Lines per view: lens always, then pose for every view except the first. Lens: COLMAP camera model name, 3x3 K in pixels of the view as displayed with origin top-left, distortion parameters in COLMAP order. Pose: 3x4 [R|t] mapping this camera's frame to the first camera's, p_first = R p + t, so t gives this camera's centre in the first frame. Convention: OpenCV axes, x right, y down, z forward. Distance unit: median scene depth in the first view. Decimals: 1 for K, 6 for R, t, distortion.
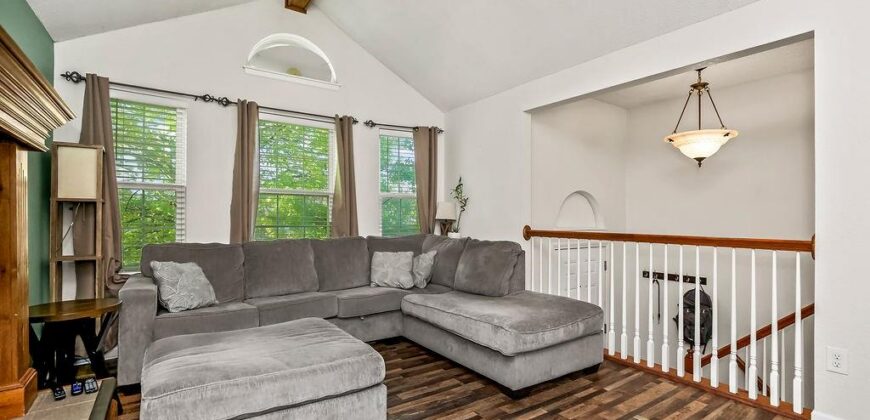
lens RADIAL K [[412.8, 0, 430.0], [0, 412.8, 214.3], [0, 0, 1]] dist [-0.001901, -0.000185]
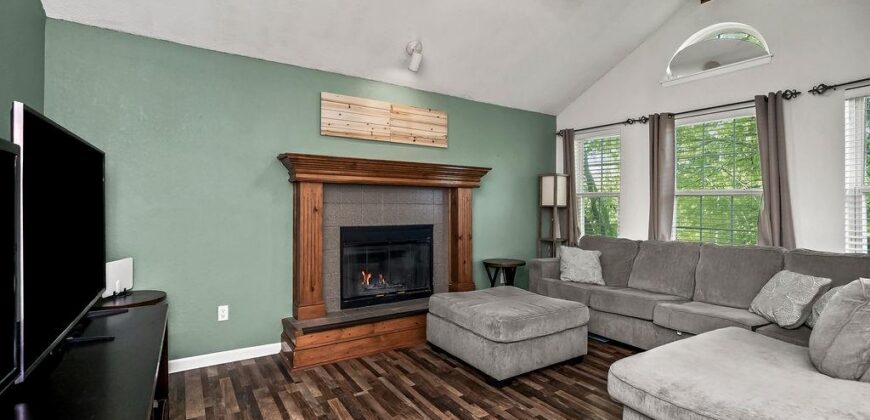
lens RADIAL K [[412.8, 0, 430.0], [0, 412.8, 214.3], [0, 0, 1]] dist [-0.001901, -0.000185]
pose [[-0.042448, -0.007497, -0.999071, 0.656795], [-0.038057, 0.999258, -0.005881, 0.023243], [0.998374, 0.037772, -0.042702, 0.431904]]
